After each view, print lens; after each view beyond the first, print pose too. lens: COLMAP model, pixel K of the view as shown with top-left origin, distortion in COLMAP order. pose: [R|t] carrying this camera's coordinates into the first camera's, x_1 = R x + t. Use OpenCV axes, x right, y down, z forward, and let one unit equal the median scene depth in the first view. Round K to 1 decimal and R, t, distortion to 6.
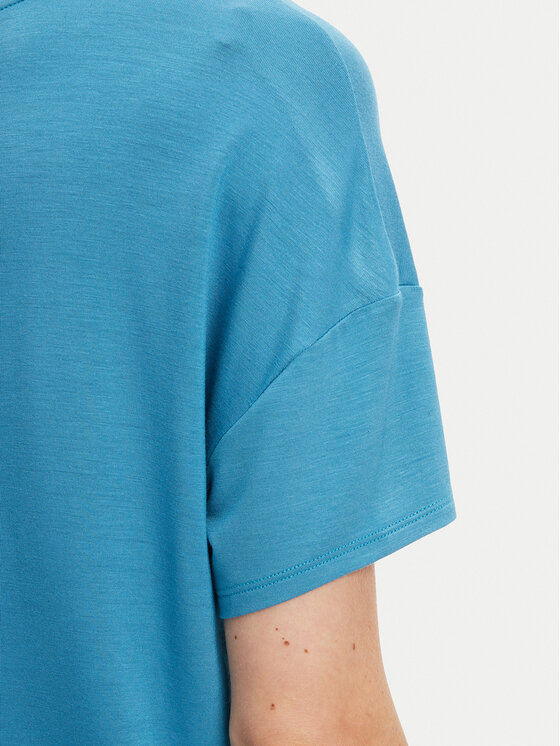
lens RADIAL K [[1426.5, 0, 280.0], [0, 1426.5, 373.0], [0, 0, 1]] dist [0.020826, 0.080735]
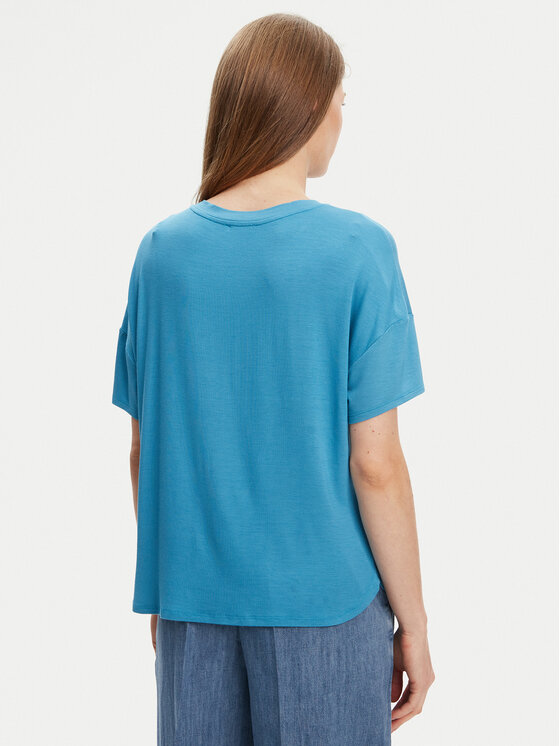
lens RADIAL K [[900.0, 0, 280.0], [0, 900.0, 373.0], [0, 0, 1]] dist [0.003166, 0.000656]
pose [[0.996670, -0.010929, 0.080807, -0.352128], [0.007873, 0.999245, 0.038039, -0.011499], [-0.081162, -0.037276, 0.996004, -0.912046]]
